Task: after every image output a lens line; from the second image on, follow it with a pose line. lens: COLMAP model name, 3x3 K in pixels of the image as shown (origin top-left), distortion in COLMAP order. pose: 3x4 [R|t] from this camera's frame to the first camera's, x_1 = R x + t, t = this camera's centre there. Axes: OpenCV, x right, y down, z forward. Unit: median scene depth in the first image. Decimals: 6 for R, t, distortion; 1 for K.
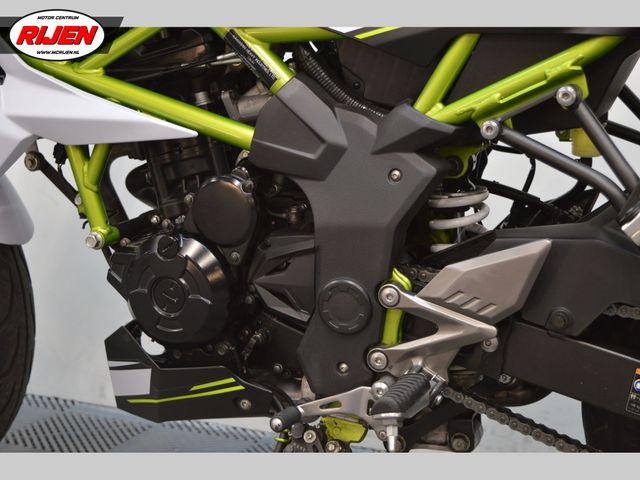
lens RADIAL K [[1079.6, 0, 320.0], [0, 1079.6, 240.0], [0, 0, 1]] dist [-0.018243, -0.064698]
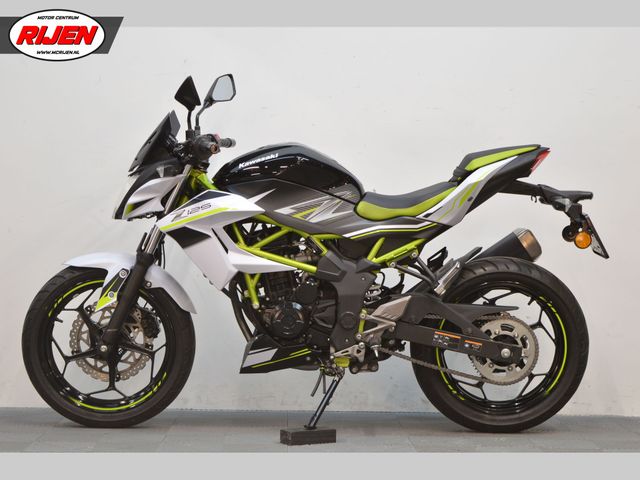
lens RADIAL K [[1458.8, 0, 320.0], [0, 1458.8, 240.0], [0, 0, 1]] dist [0.063830, 0.520089]
pose [[0.910329, -0.016334, 0.413563, -1.848152], [0.066027, 0.992155, -0.106152, 0.279155], [-0.408585, 0.123940, 0.904266, -2.930132]]
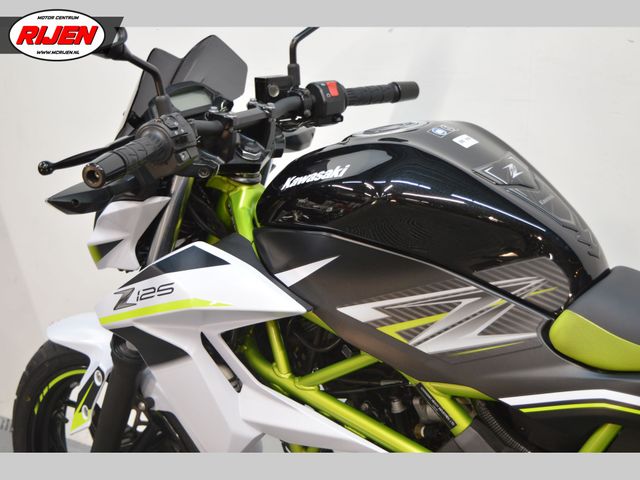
lens RADIAL K [[1079.6, 0, 320.0], [0, 1079.6, 240.0], [0, 0, 1]] dist [-0.018243, -0.064698]
pose [[0.980280, 0.028972, -0.195477, 0.041736], [-0.013364, 0.996649, 0.080695, -0.456828], [0.197159, -0.076491, 0.977383, -0.212811]]
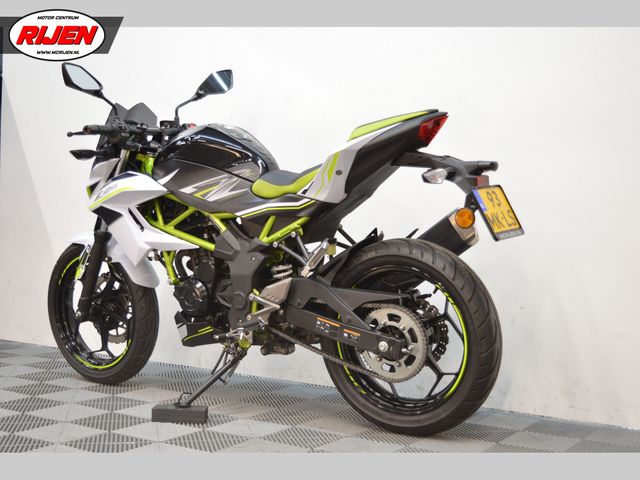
lens RADIAL K [[882.8, 0, 320.0], [0, 882.8, 240.0], [0, 0, 1]] dist [-0.031912, -0.032893]
pose [[0.983652, -0.004278, -0.180031, 0.719452], [-0.018069, 0.992328, -0.122308, 0.196142], [0.179173, 0.123561, 0.976027, -1.500091]]
